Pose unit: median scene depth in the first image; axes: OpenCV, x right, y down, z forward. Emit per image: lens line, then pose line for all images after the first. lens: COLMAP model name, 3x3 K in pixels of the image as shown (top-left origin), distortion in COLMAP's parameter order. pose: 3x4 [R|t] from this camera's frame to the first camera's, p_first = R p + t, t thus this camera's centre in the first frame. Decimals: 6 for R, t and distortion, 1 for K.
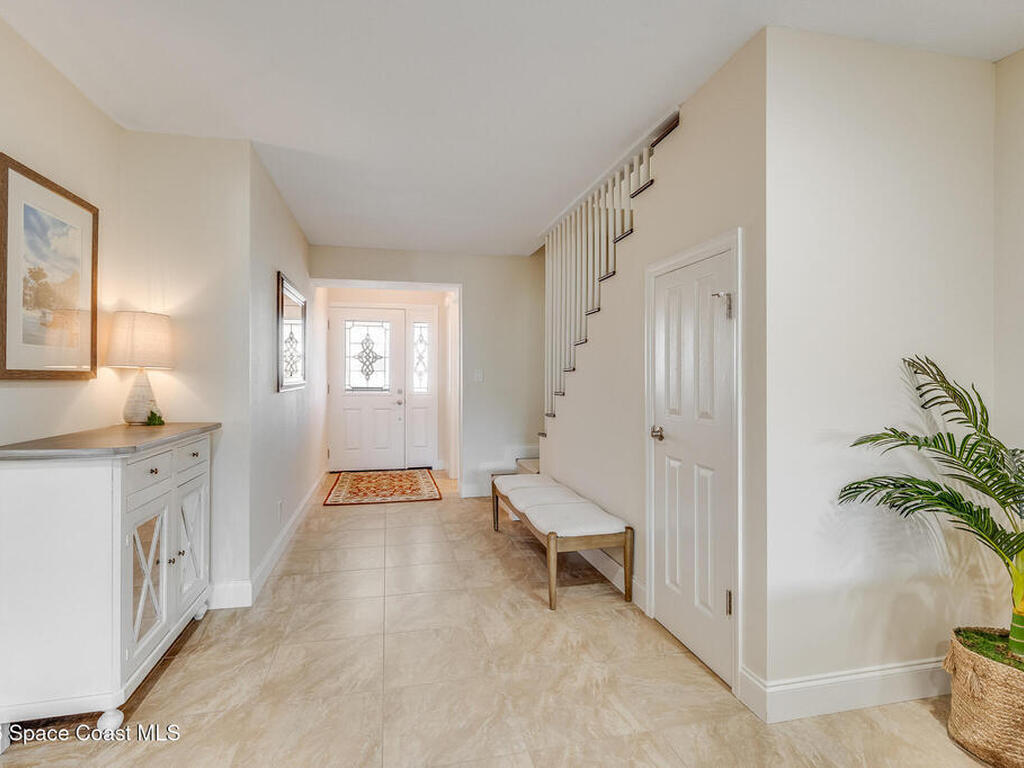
lens RADIAL K [[537.5, 0, 508.0], [0, 537.5, 378.1], [0, 0, 1]] dist [-0.005742, -0.000977]
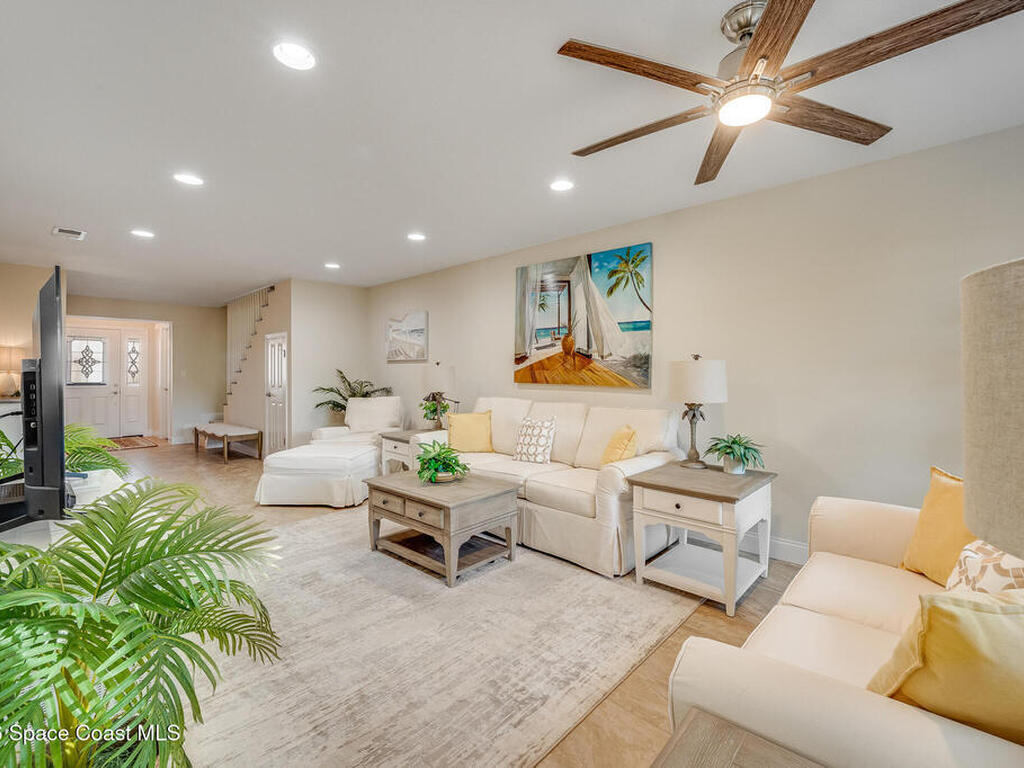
lens RADIAL K [[462.0, 0, 510.3], [0, 462.0, 373.0], [0, 0, 1]] dist [0.002957, -0.000294]
pose [[0.831330, -0.001308, 0.555778, -0.007382], [0.004902, 0.999976, -0.004978, 0.003690], [-0.555758, 0.006862, 0.831316, -0.776677]]
